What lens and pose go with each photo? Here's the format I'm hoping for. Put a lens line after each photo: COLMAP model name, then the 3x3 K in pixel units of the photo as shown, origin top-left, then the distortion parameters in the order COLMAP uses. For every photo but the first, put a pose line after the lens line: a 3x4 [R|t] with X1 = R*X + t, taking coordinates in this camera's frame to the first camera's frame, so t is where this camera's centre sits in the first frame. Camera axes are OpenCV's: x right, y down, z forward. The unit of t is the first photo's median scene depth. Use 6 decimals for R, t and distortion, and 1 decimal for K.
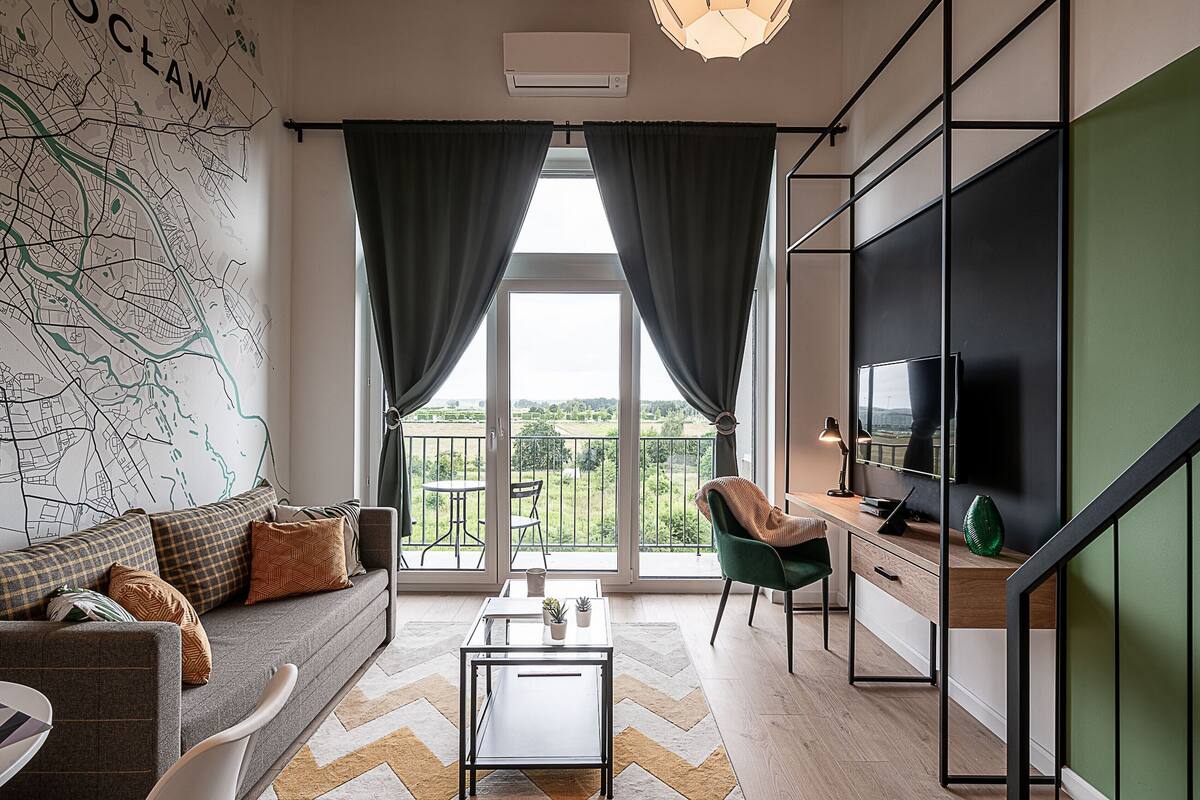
lens RADIAL K [[593.8, 0, 600.0], [0, 593.8, 400.0], [0, 0, 1]] dist [0.002122, 0.000177]
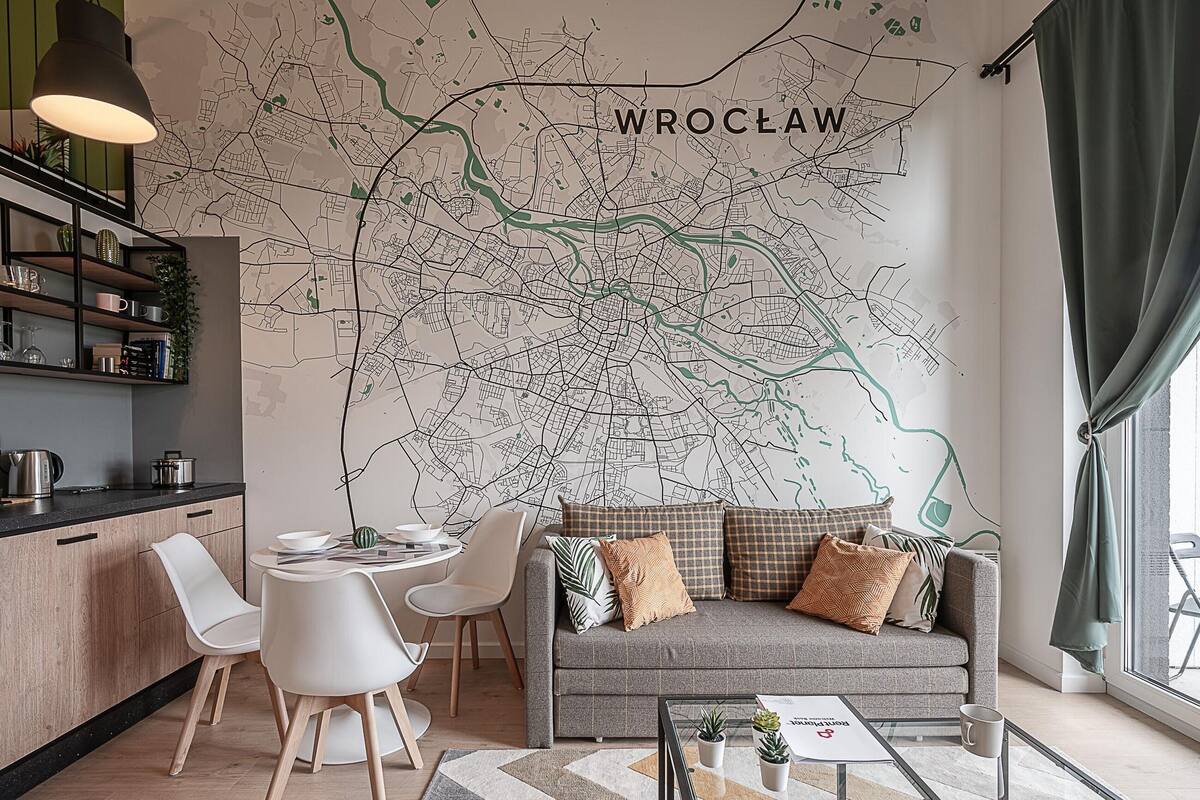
lens RADIAL K [[600.6, 0, 600.9], [0, 600.6, 434.0], [0, 0, 1]] dist [0.002048, 0.001485]
pose [[-0.010876, 0.005241, -0.999927, 0.456680], [0.009989, 0.999937, 0.005132, 0.032869], [0.999891, -0.009933, -0.010927, 0.701812]]
